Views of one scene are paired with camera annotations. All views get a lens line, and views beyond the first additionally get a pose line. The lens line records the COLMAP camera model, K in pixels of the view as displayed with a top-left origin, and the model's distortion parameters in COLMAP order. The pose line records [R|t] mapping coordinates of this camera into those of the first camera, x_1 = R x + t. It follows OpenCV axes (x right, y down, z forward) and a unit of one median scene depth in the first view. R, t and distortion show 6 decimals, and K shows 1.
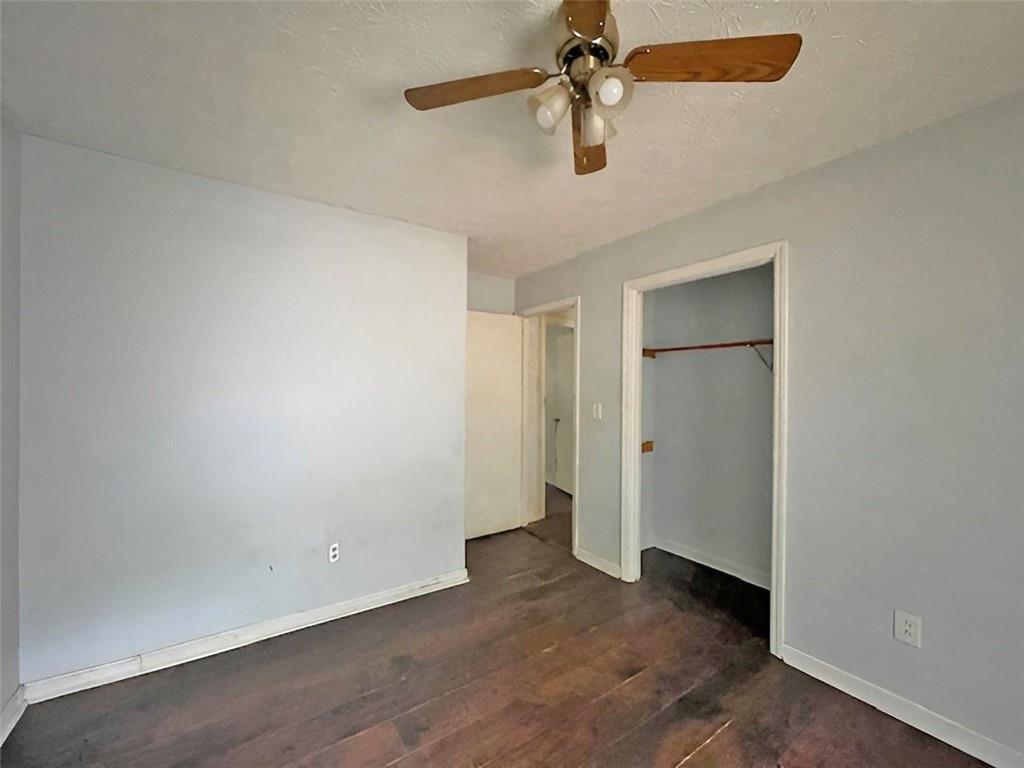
lens RADIAL K [[413.4, 0, 508.1], [0, 413.4, 387.3], [0, 0, 1]] dist [0.001153, -0.000043]
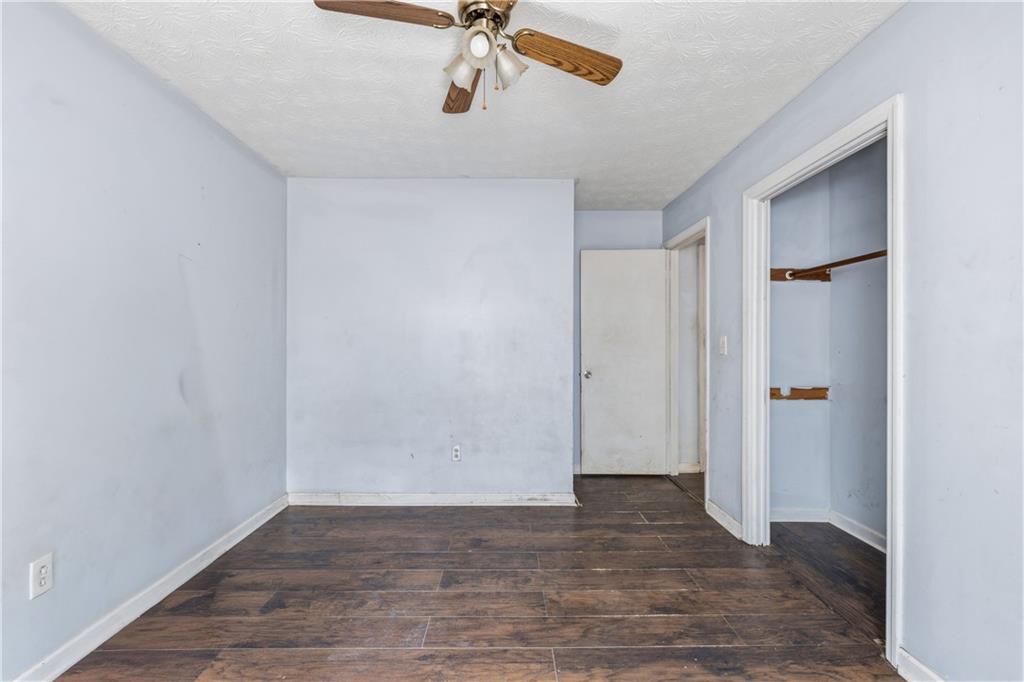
lens RADIAL K [[430.3, 0, 510.8], [0, 430.3, 339.8], [0, 0, 1]] dist [0.000443, 0.000245]
pose [[0.836000, -0.012757, -0.548581, 0.437814], [0.005446, 0.999873, -0.014952, 0.075245], [0.548702, 0.009512, 0.835964, -0.005719]]
